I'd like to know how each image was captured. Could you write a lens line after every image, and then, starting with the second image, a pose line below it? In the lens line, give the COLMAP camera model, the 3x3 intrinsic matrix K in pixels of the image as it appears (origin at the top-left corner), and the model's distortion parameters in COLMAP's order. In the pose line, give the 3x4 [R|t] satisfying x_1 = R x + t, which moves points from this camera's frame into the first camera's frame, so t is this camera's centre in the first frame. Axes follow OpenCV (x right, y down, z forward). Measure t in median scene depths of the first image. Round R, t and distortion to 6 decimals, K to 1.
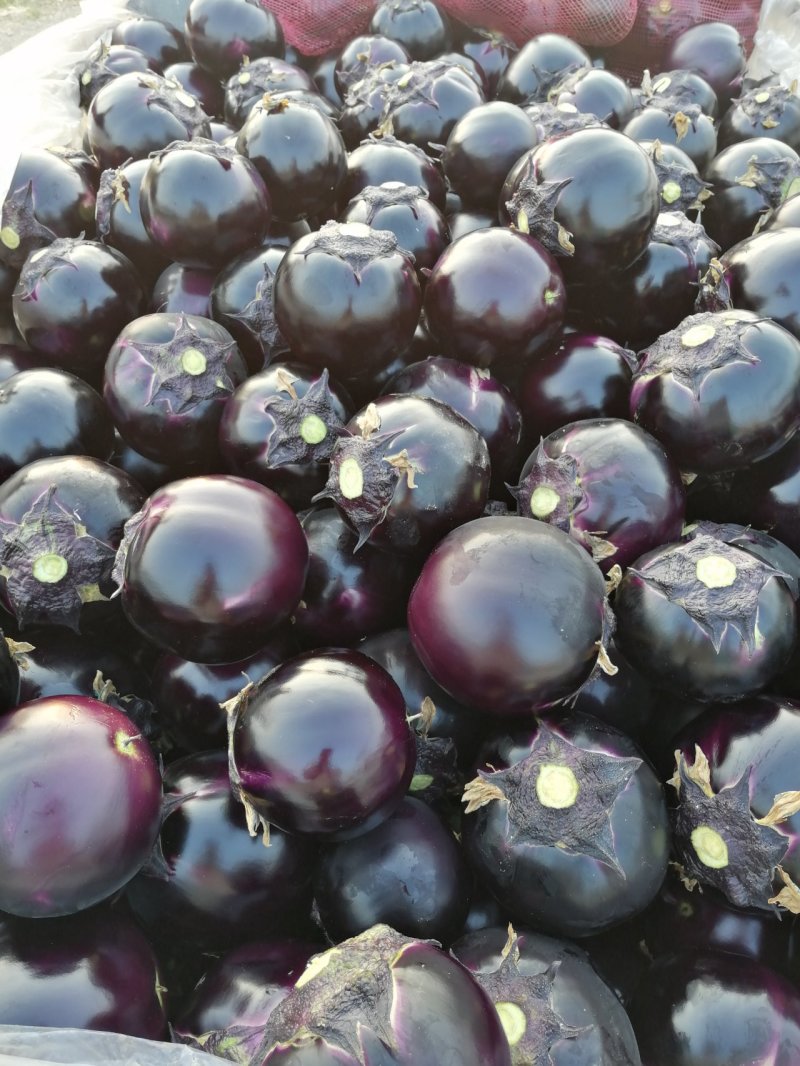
lens RADIAL K [[863.5, 0, 398.9], [0, 863.5, 533.5], [0, 0, 1]] dist [-0.001273, -0.020407]
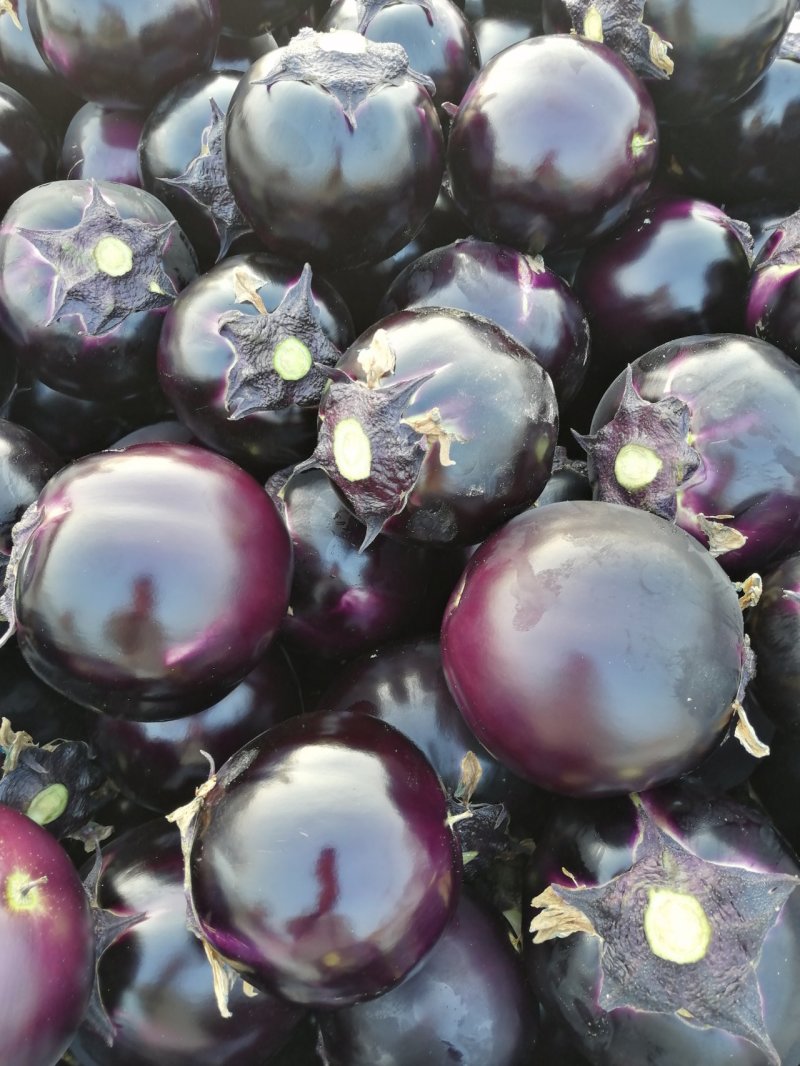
lens RADIAL K [[863.5, 0, 398.9], [0, 863.5, 533.5], [0, 0, 1]] dist [-0.001273, -0.020407]
pose [[0.999667, -0.024812, 0.007126, -0.023622], [0.023263, 0.985507, 0.168034, -0.098989], [-0.011192, -0.167812, 0.985755, 0.309618]]
